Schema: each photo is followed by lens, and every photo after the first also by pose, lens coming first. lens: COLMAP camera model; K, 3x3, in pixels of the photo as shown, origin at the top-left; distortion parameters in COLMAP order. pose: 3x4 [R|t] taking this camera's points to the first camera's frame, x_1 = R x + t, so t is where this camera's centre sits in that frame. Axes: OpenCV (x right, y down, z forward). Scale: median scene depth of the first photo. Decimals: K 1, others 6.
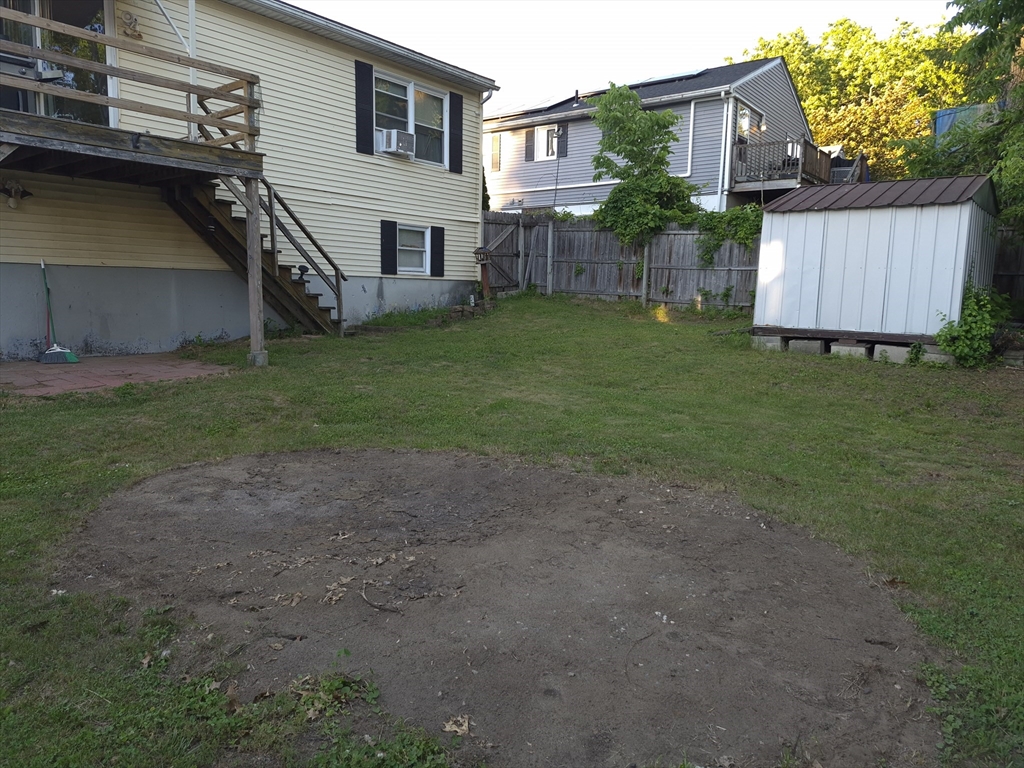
lens RADIAL K [[697.4, 0, 502.5], [0, 697.4, 366.8], [0, 0, 1]] dist [0.093698, -0.102934]
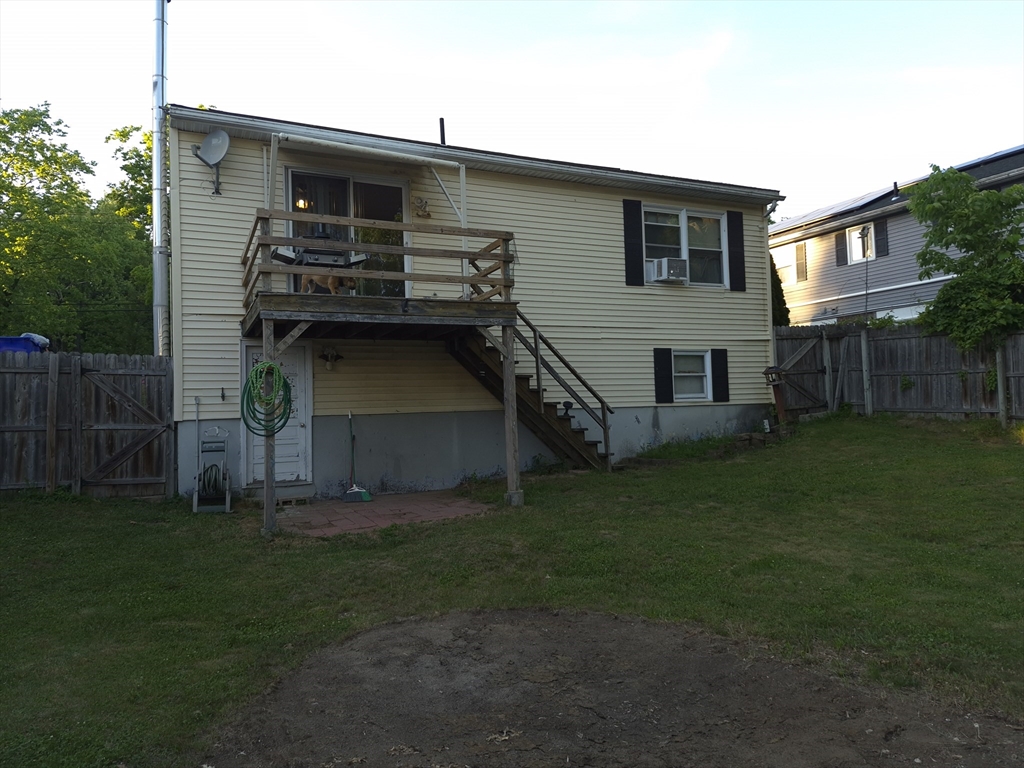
lens RADIAL K [[697.4, 0, 502.5], [0, 697.4, 366.8], [0, 0, 1]] dist [0.093698, -0.102934]
pose [[0.899579, -0.073001, -0.430614, 0.067954], [-0.002130, 0.985188, -0.171466, -0.020931], [0.436753, 0.155164, 0.886098, 0.064684]]
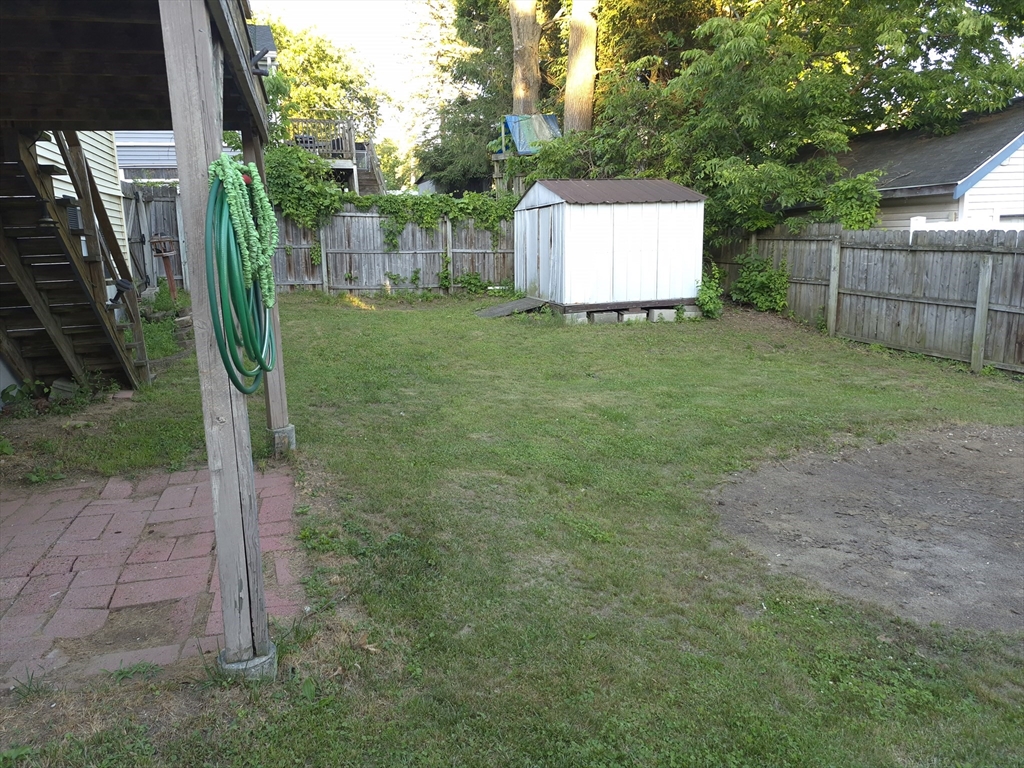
lens RADIAL K [[697.4, 0, 502.5], [0, 697.4, 366.8], [0, 0, 1]] dist [0.093698, -0.102934]
pose [[0.594092, -0.169044, 0.786434, -0.585412], [0.136108, 0.984697, 0.108842, -0.093378], [-0.792799, 0.042377, 0.608009, 0.394147]]
